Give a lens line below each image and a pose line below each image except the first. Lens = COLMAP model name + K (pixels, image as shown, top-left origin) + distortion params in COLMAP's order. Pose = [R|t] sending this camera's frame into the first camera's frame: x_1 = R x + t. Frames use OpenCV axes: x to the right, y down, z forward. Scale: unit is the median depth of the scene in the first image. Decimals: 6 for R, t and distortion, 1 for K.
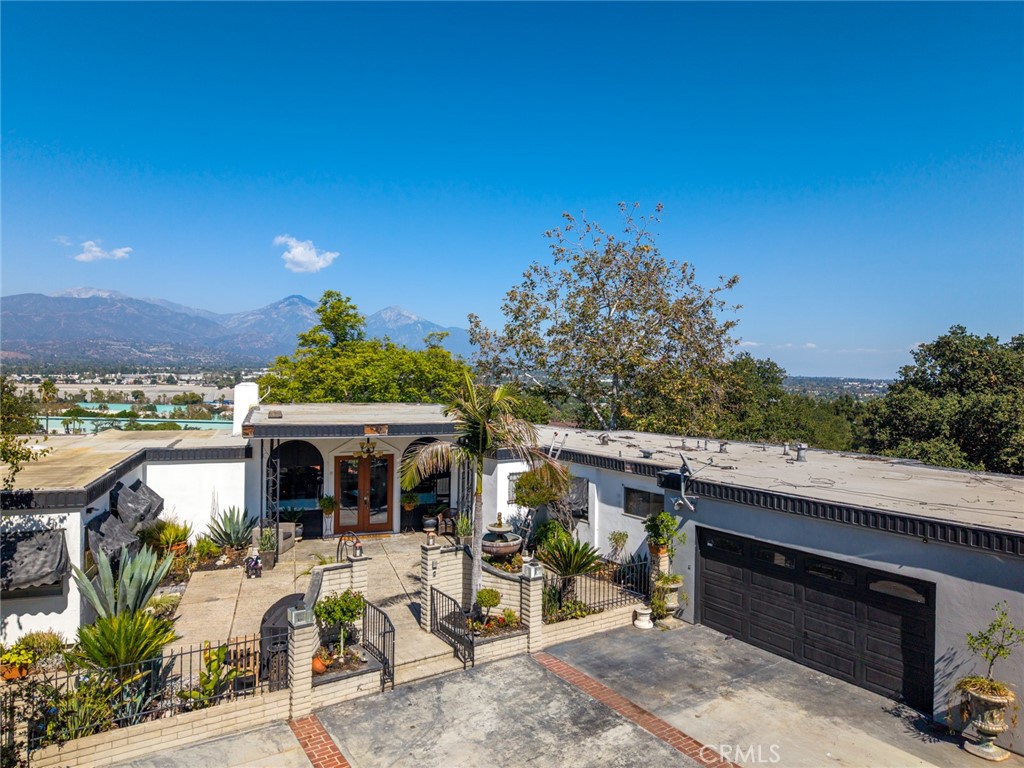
lens RADIAL K [[688.3, 0, 512.7], [0, 688.3, 388.1], [0, 0, 1]] dist [0.027927, -0.022987]
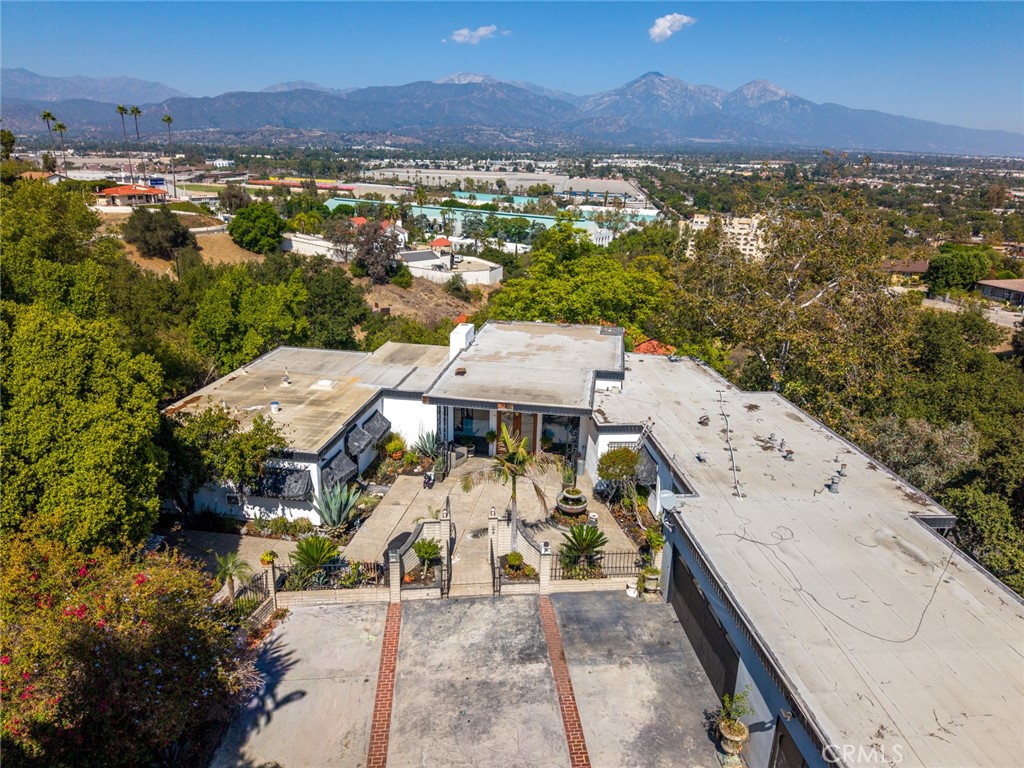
lens RADIAL K [[691.5, 0, 512.0], [0, 691.5, 384.0], [0, 0, 1]] dist [0.056160, -0.085959]
pose [[0.882750, 0.156507, -0.443010, 0.545275], [-0.021470, 0.955342, 0.294722, -0.502257], [0.469352, -0.250654, 0.846688, -0.245172]]
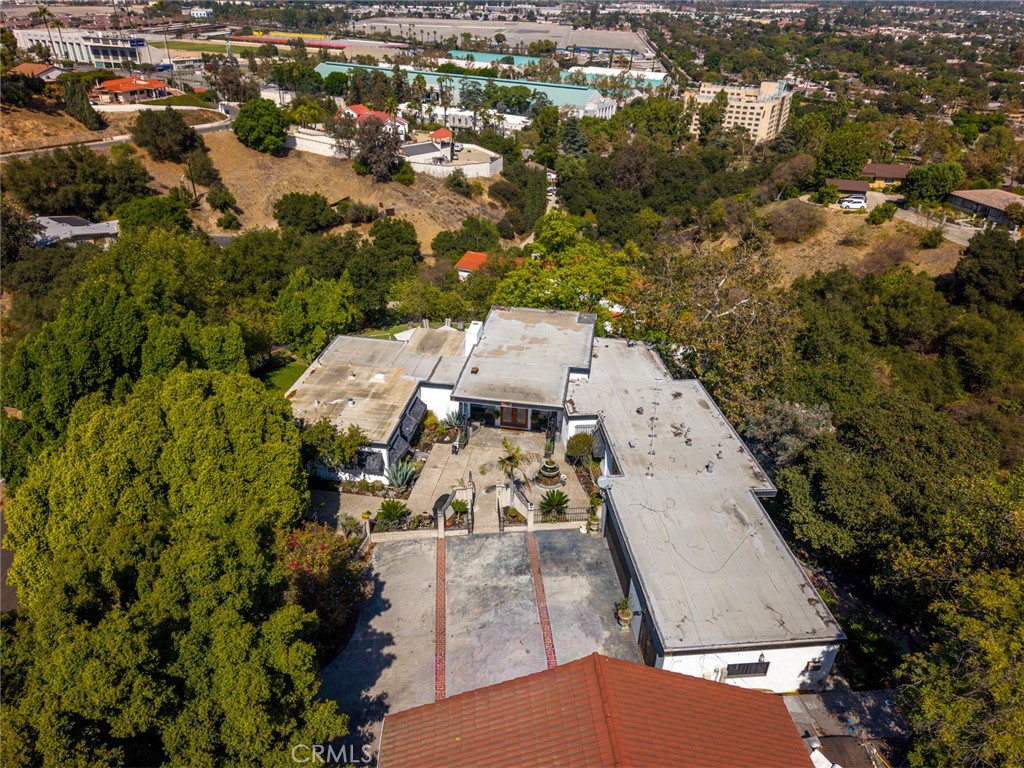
lens RADIAL K [[690.7, 0, 509.2], [0, 690.7, 387.5], [0, 0, 1]] dist [0.073280, -0.084184]
pose [[0.881256, 0.236897, -0.408984, 0.829268], [-0.015324, 0.879185, 0.476234, -1.237131], [0.472391, -0.413417, 0.778417, -0.790435]]
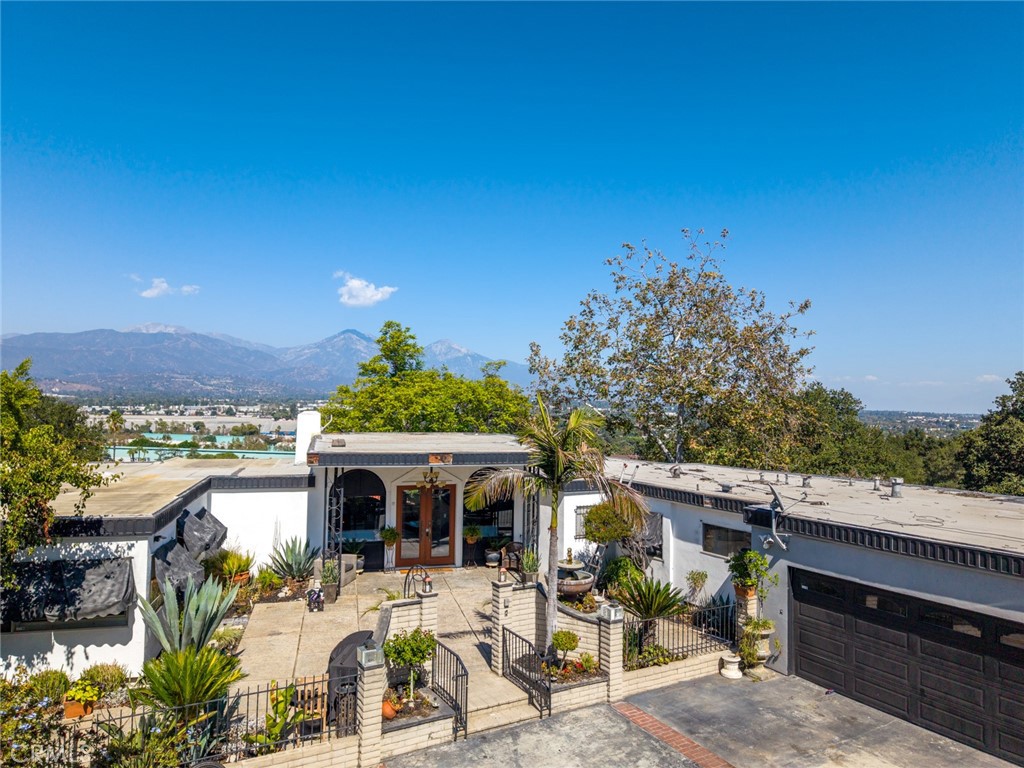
lens RADIAL K [[688.3, 0, 512.7], [0, 688.3, 388.1], [0, 0, 1]] dist [0.027927, -0.022987]
pose [[0.997499, 0.000616, -0.070680, -0.035715], [-0.003947, 0.998887, -0.046996, 0.007289], [0.070572, 0.047157, 0.996391, 0.045344]]
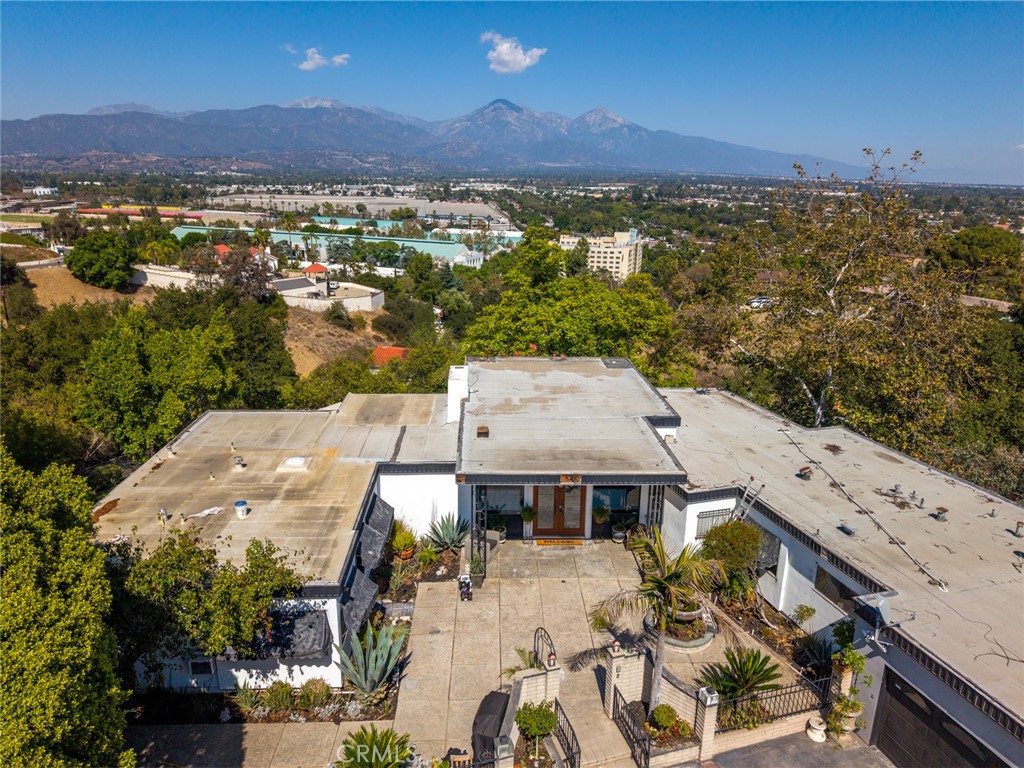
lens RADIAL K [[688.3, 0, 512.7], [0, 688.3, 388.1], [0, 0, 1]] dist [0.027927, -0.022987]
pose [[0.959065, 0.083842, -0.270492, -0.011952], [-0.008611, 0.963360, 0.268073, -0.444017], [0.283057, -0.254770, 0.924646, 0.030395]]
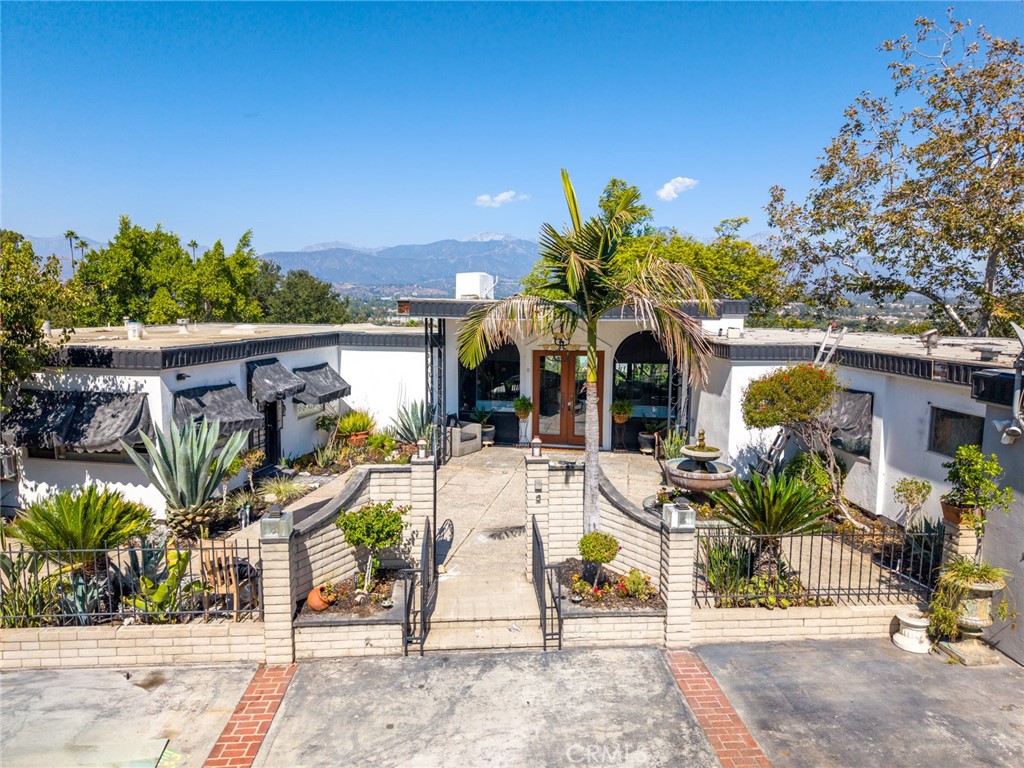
lens RADIAL K [[688.3, 0, 512.7], [0, 688.3, 388.1], [0, 0, 1]] dist [0.027927, -0.022987]
pose [[0.869563, 0.053578, -0.490908, 0.173470], [-0.005462, 0.995080, 0.098929, 0.088686], [0.493793, -0.083343, 0.865577, 0.386765]]
